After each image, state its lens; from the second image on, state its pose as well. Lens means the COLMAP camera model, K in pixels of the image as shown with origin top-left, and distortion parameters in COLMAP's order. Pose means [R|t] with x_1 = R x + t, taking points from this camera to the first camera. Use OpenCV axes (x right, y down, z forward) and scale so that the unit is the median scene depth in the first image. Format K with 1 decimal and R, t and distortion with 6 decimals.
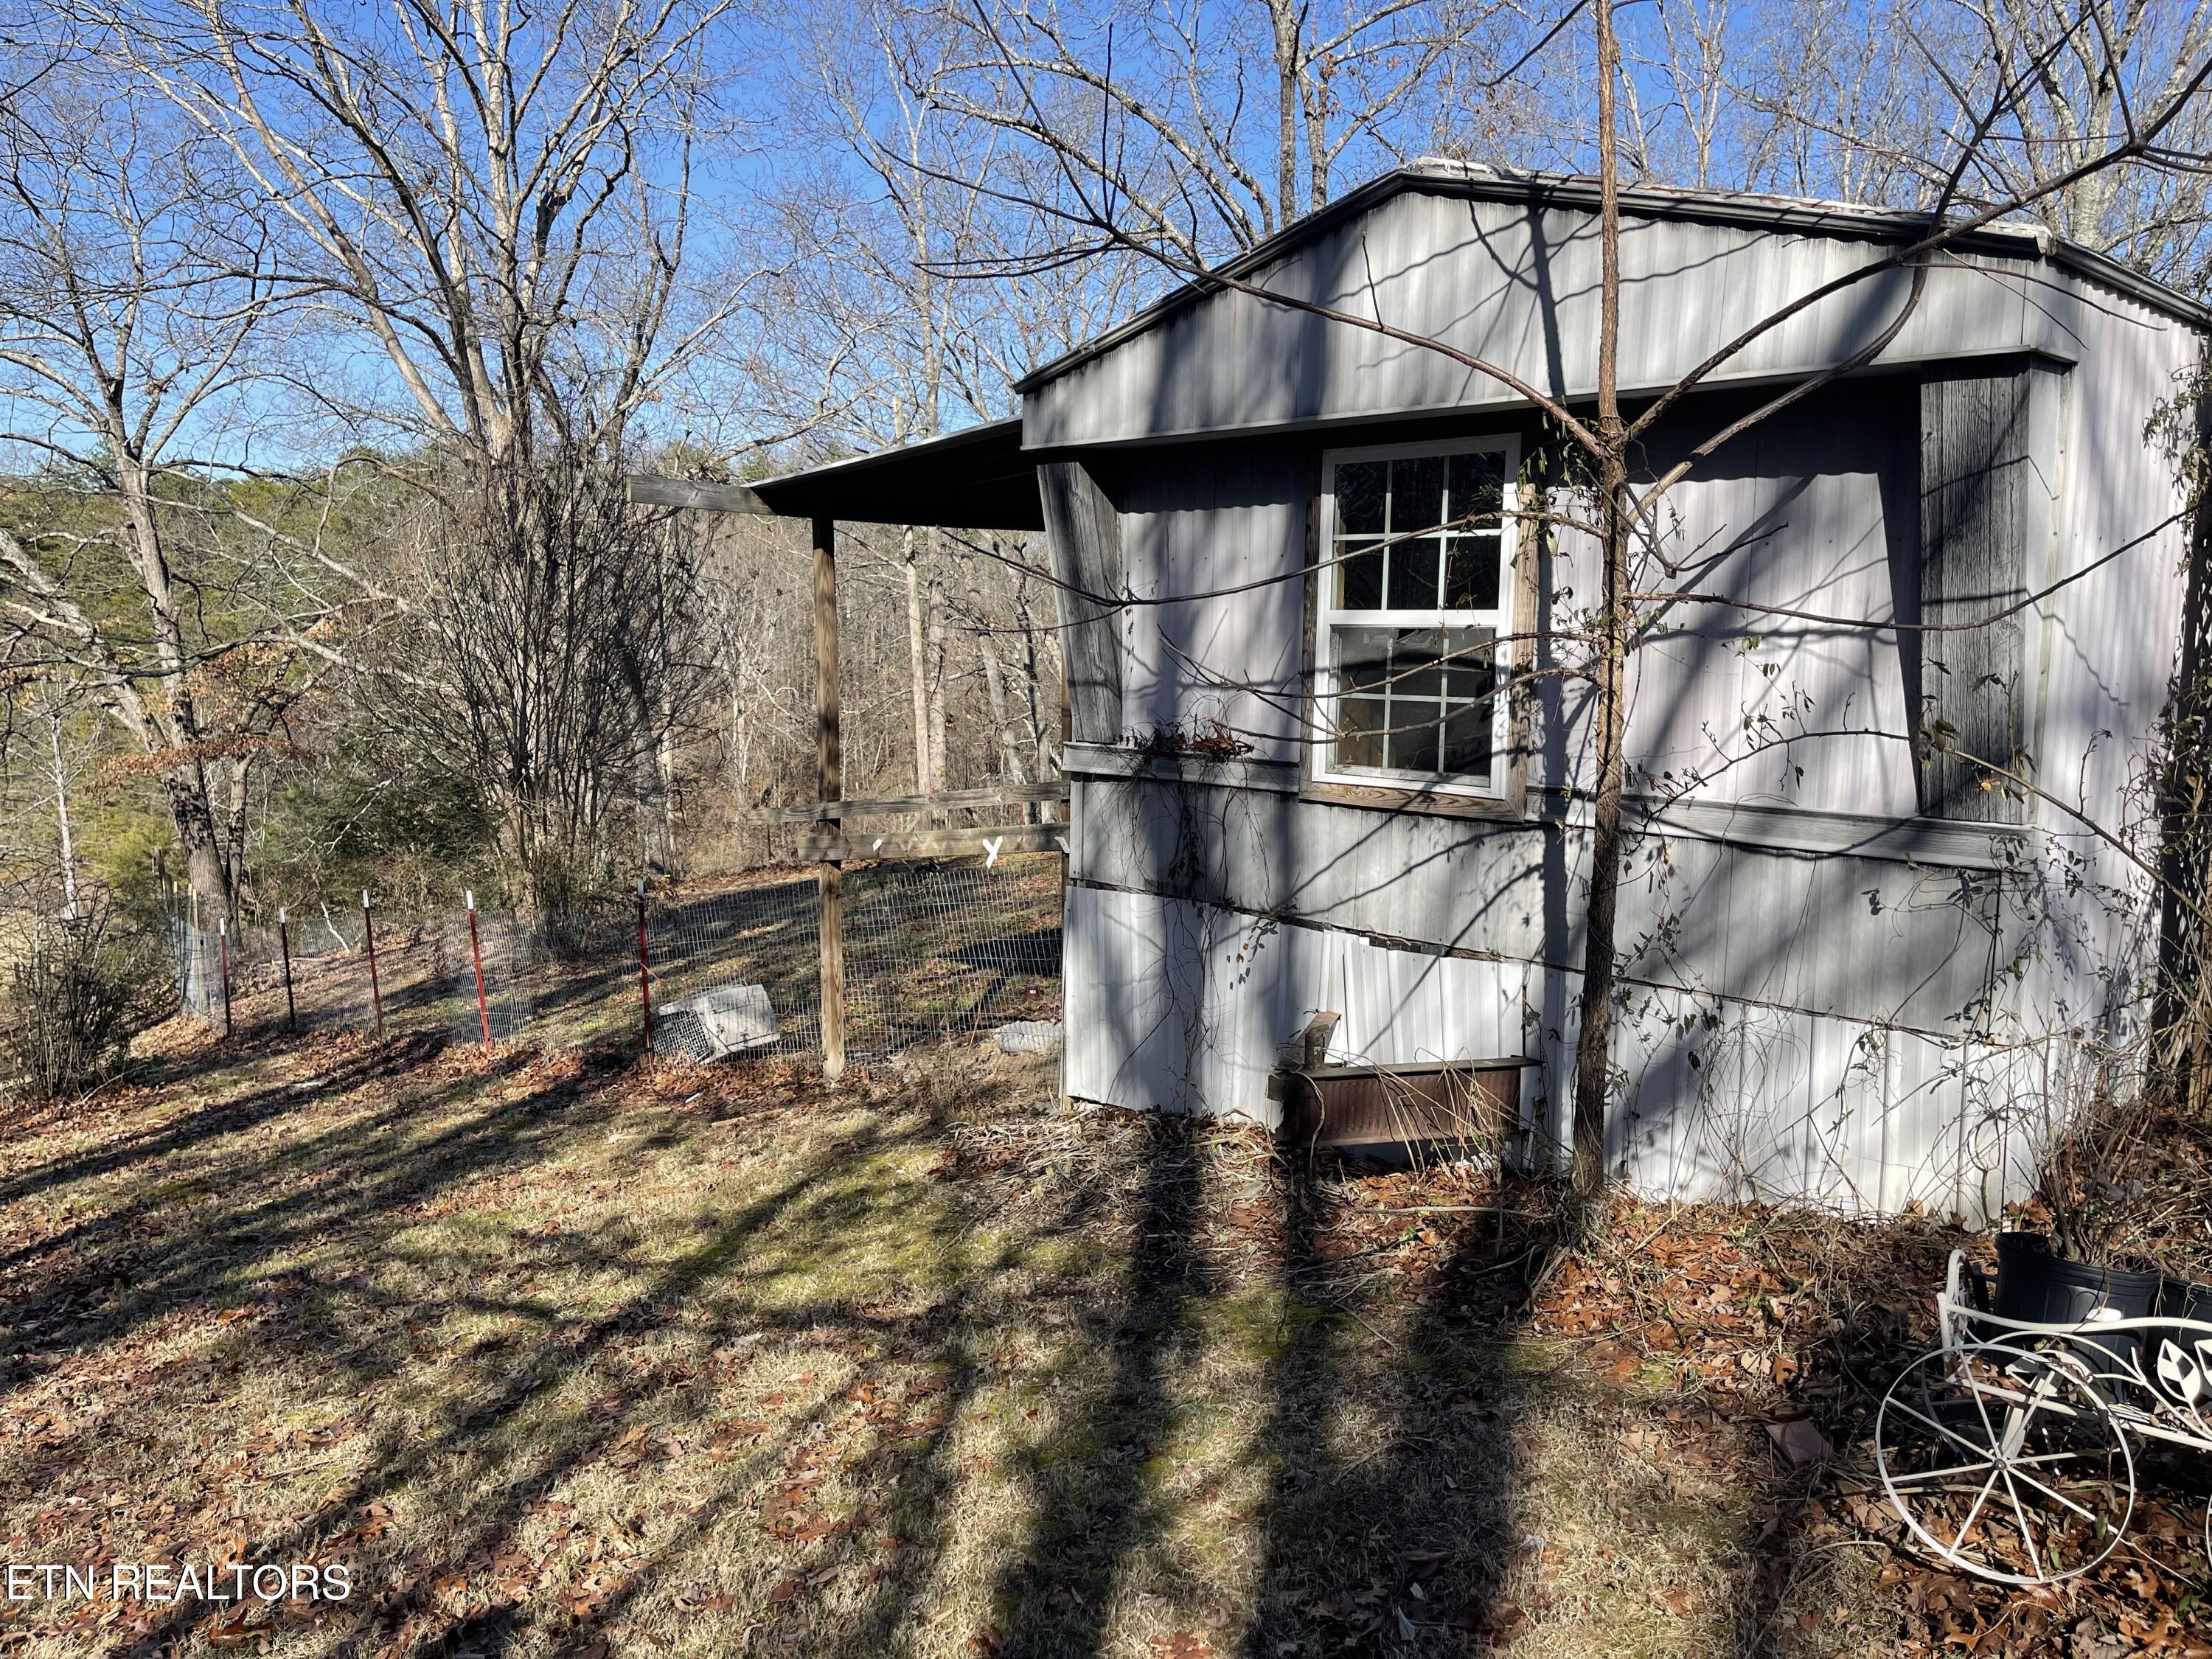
lens RADIAL K [[1725.8, 0, 1110.3], [0, 1725.8, 871.7], [0, 0, 1]] dist [0.093135, -0.136300]
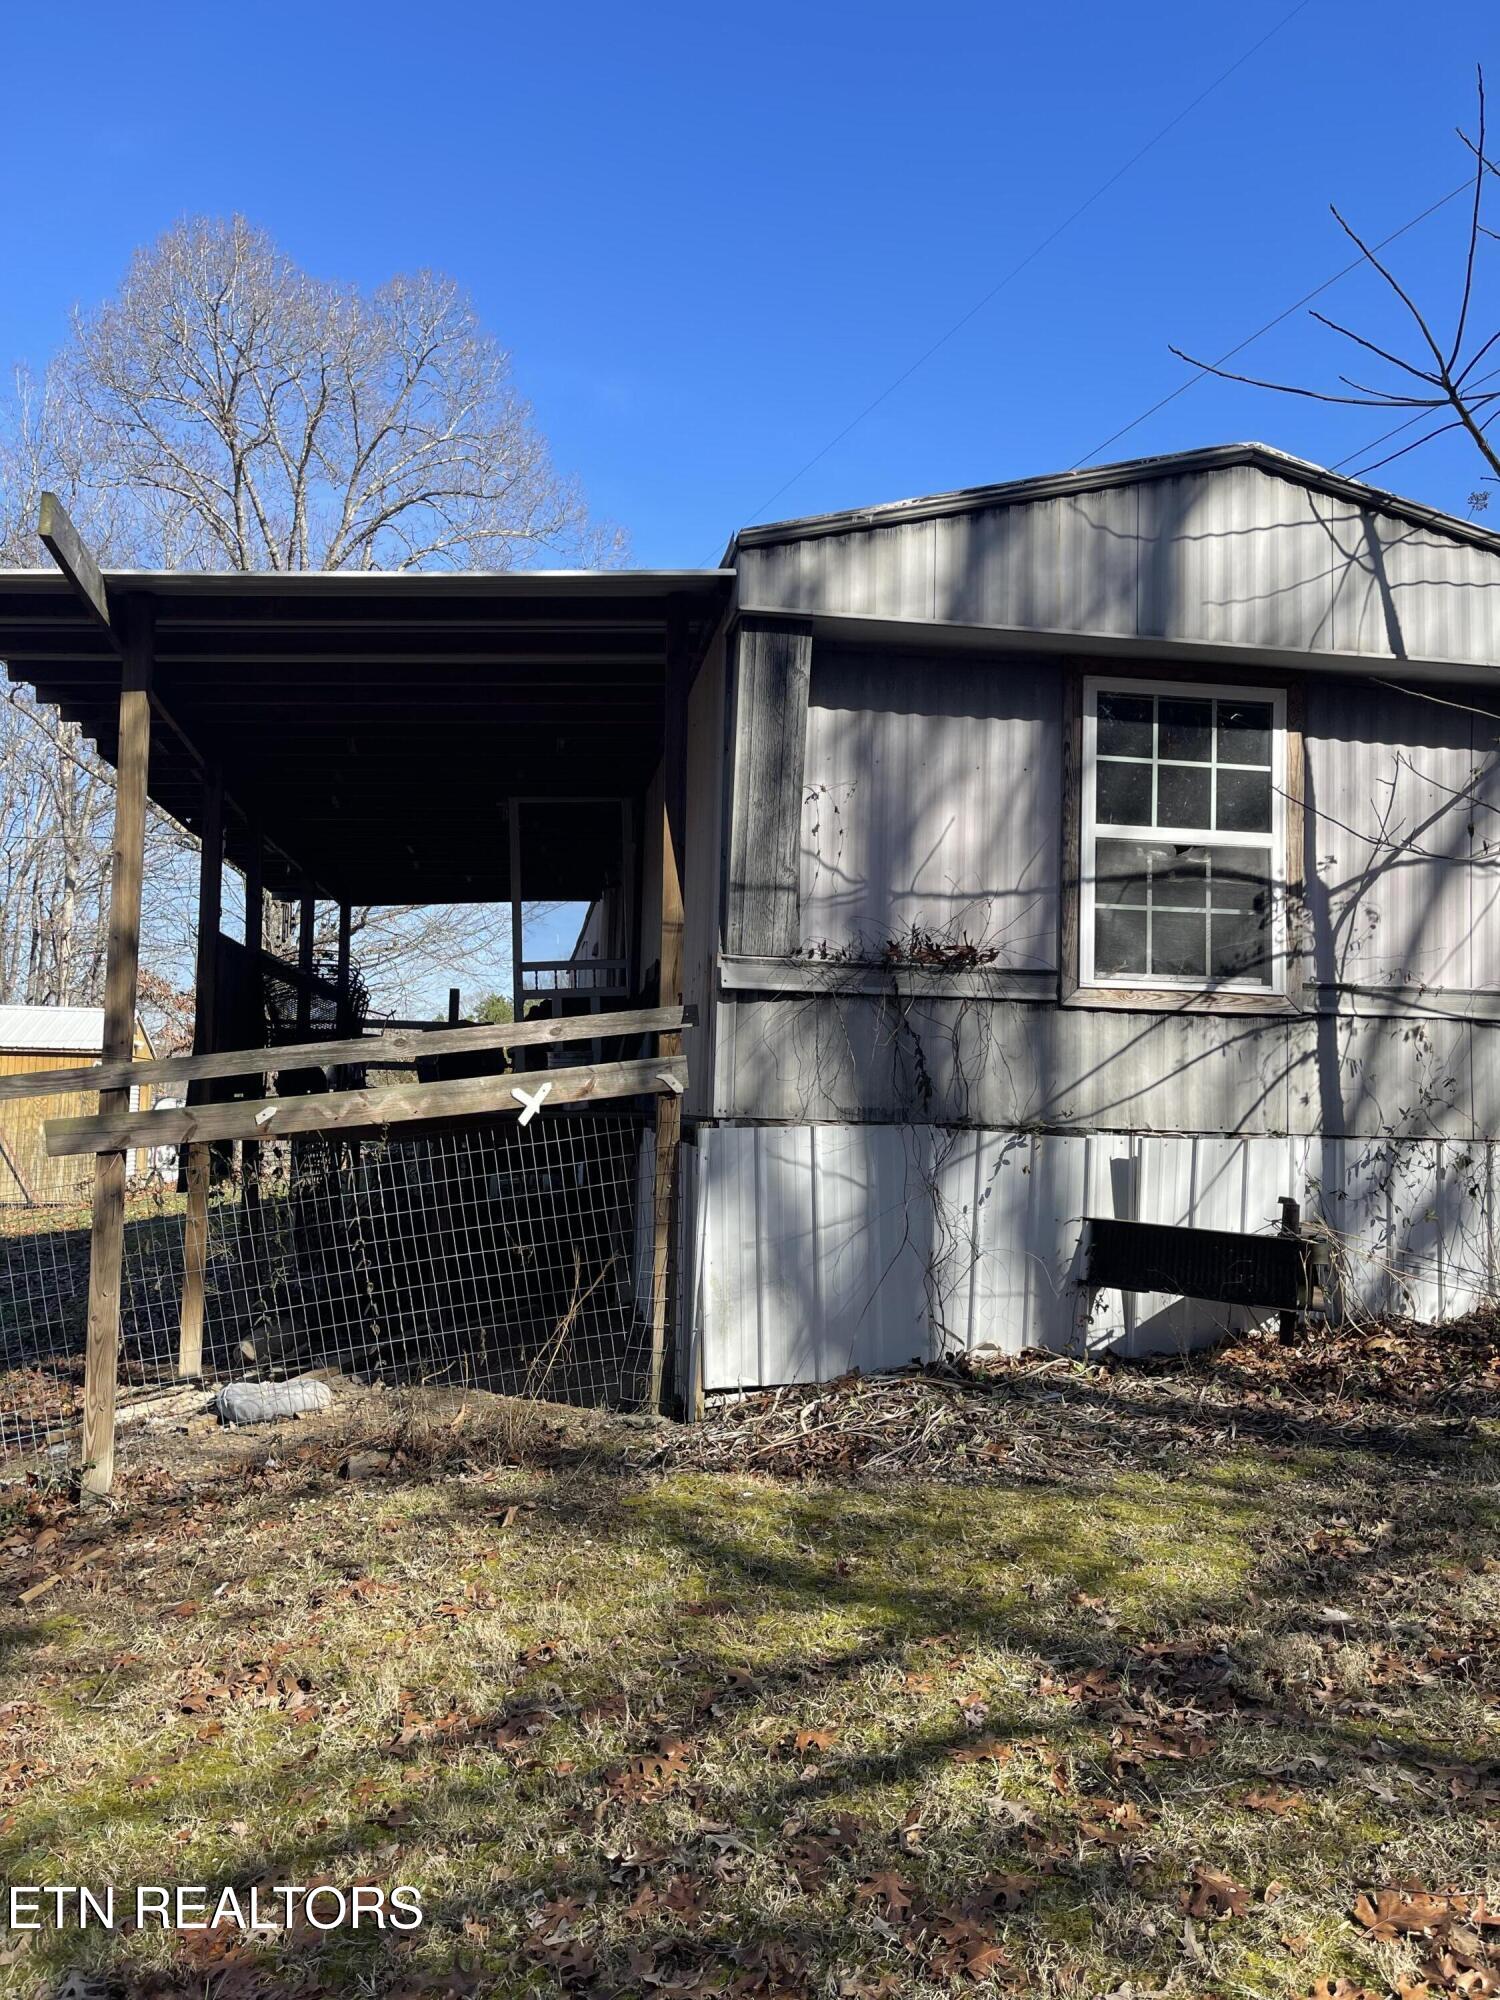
lens RADIAL K [[1560.4, 0, 756.5], [0, 1560.4, 1038.5], [0, 0, 1]] dist [0.093135, -0.136300]
pose [[0.542108, 0.038959, 0.839405, -0.809018], [0.101886, 0.988507, -0.111679, 0.065017], [-0.834109, 0.146066, 0.531909, 0.713595]]
